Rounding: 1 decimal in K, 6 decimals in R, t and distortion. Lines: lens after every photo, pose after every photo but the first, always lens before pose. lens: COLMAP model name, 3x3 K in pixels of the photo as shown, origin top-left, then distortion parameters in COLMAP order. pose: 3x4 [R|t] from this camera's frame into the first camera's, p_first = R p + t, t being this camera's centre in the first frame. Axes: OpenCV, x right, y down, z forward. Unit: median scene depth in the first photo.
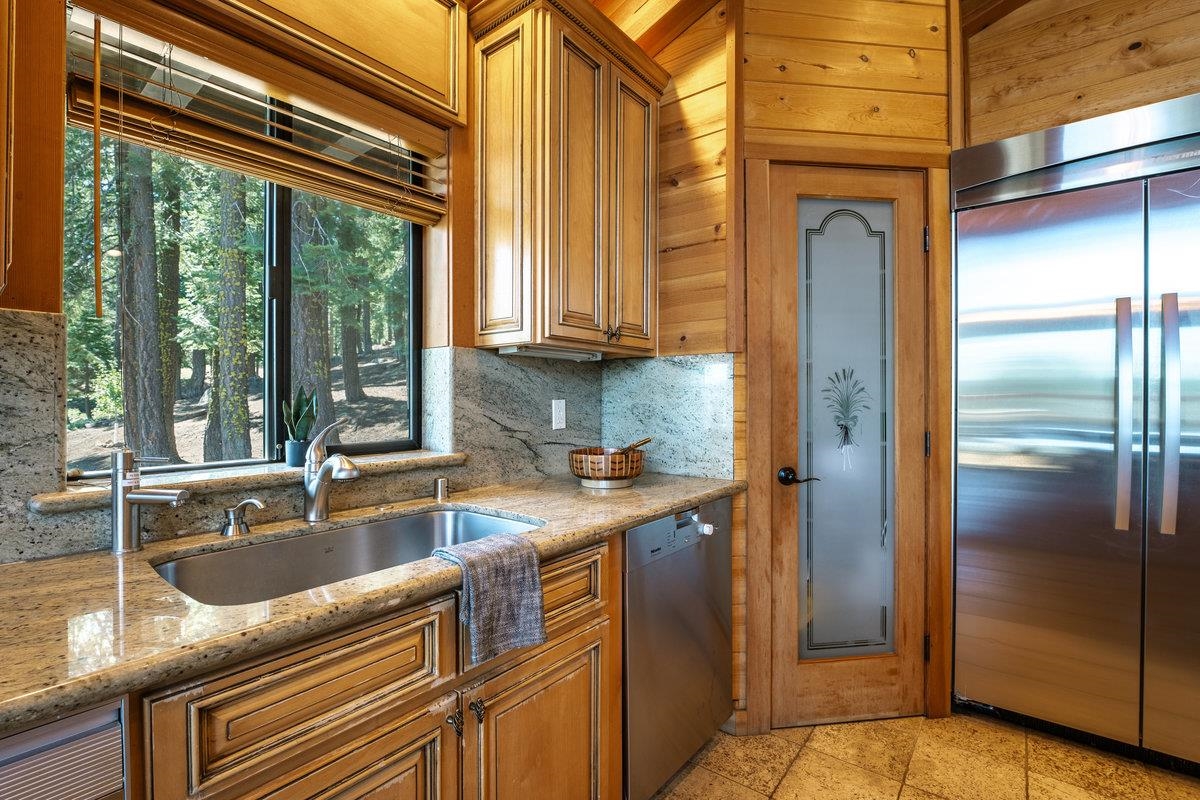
lens RADIAL K [[530.3, 0, 600.0], [0, 530.3, 400.0], [0, 0, 1]] dist [-0.017519, 0.001282]
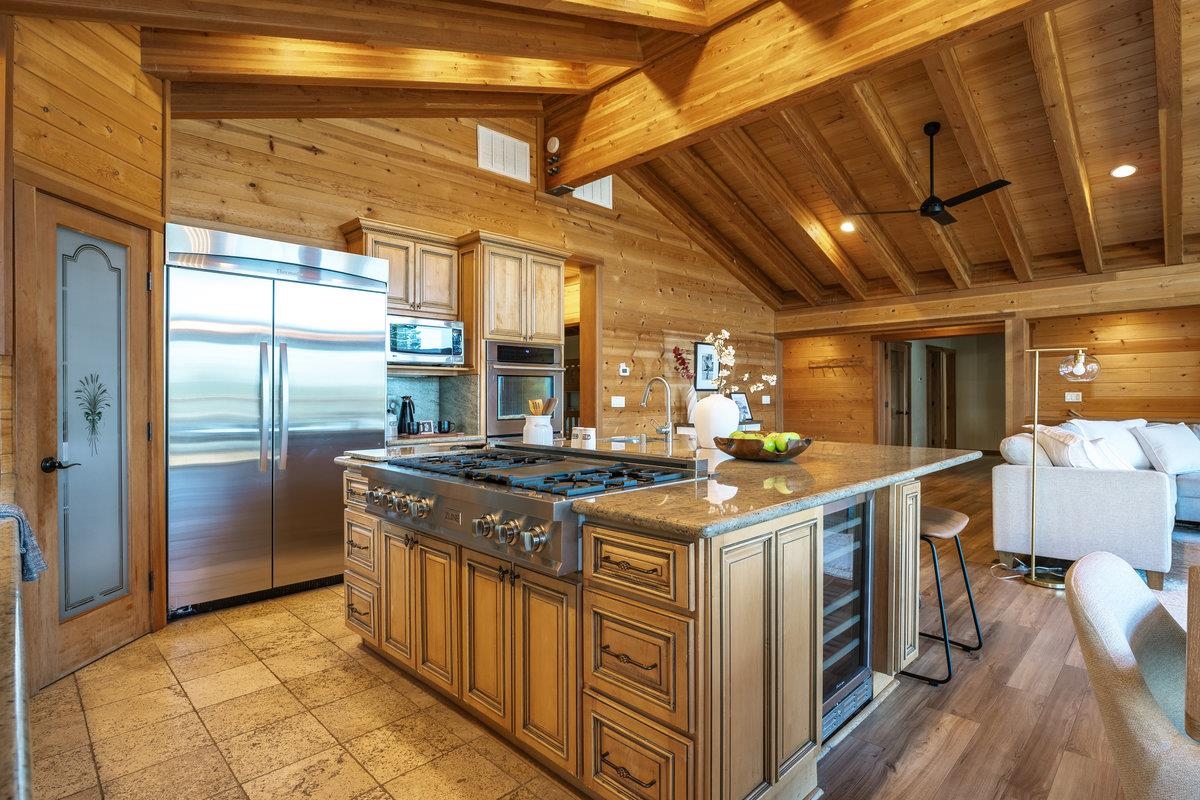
lens RADIAL K [[584.8, 0, 600.0], [0, 584.8, 400.0], [0, 0, 1]] dist [-0.002605, -0.000199]
pose [[0.107112, 0.000266, 0.994247, -0.766132], [0.004405, 0.999990, -0.000742, 0.008090], [-0.994237, 0.004459, 0.107110, -0.325253]]
